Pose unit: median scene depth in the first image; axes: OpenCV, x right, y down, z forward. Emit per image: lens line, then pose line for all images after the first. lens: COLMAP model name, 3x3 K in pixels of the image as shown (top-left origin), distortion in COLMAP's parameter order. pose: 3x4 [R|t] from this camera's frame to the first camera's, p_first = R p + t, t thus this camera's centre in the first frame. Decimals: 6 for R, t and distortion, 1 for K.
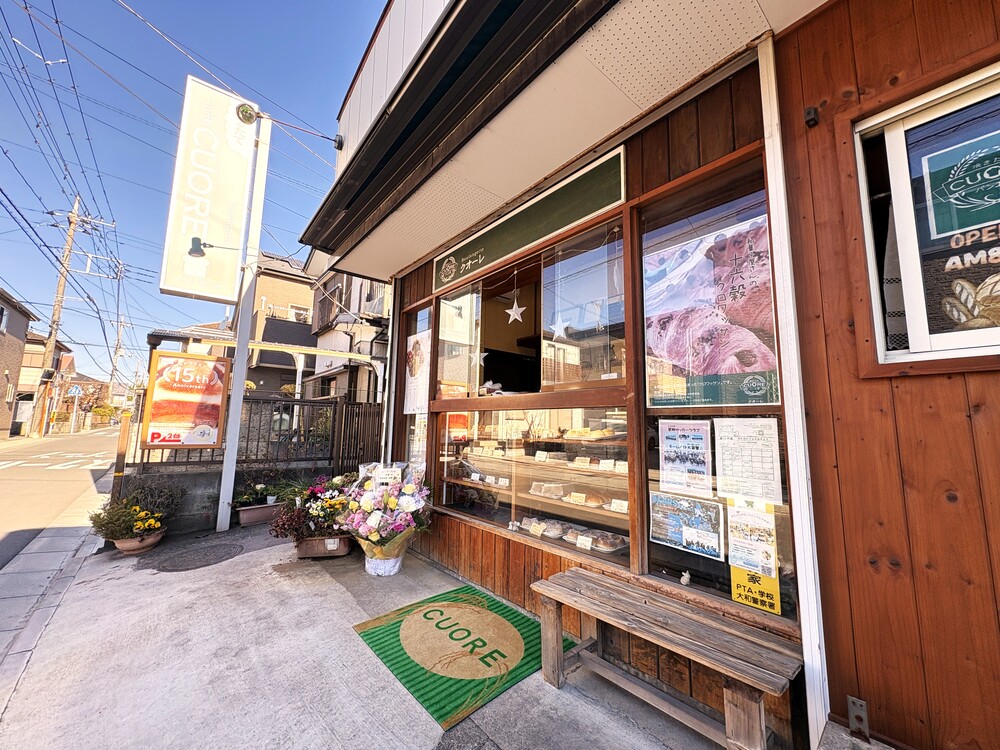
lens RADIAL K [[396.3, 0, 498.8], [0, 396.3, 377.4], [0, 0, 1]] dist [-0.001343, -0.000278]
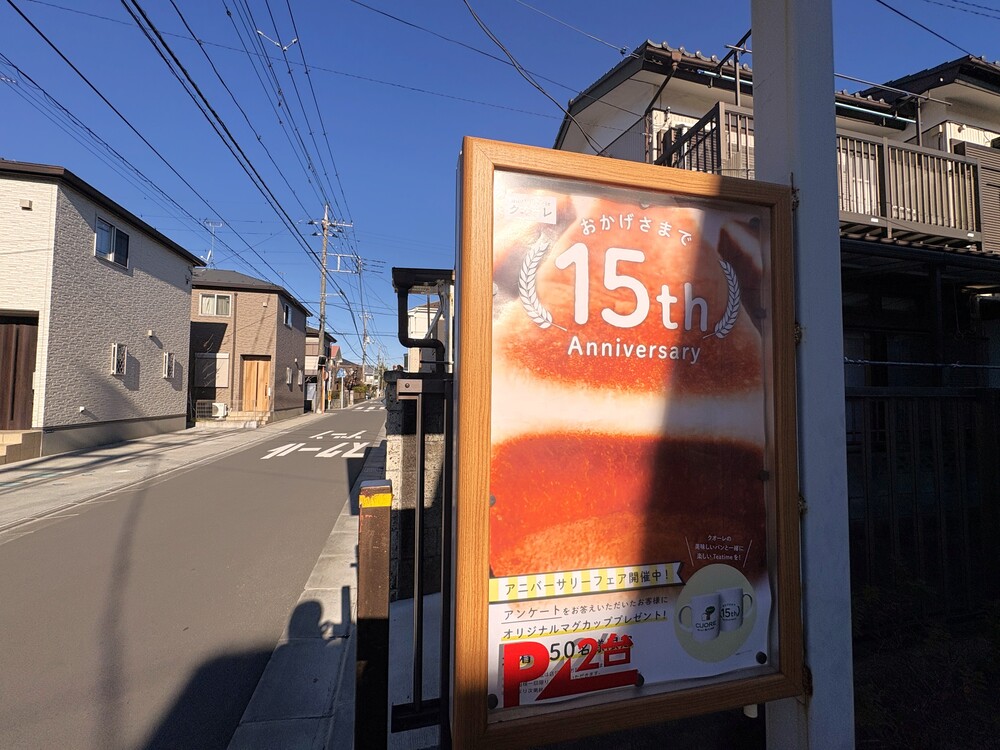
lens RADIAL K [[396.3, 0, 498.9], [0, 396.3, 372.4], [0, 0, 1]] dist [-0.001343, -0.000278]
pose [[0.900097, -0.040171, -0.433835, -0.844066], [0.069079, 0.996303, 0.051069, 0.021212], [0.430179, -0.075936, 0.899544, 0.905410]]
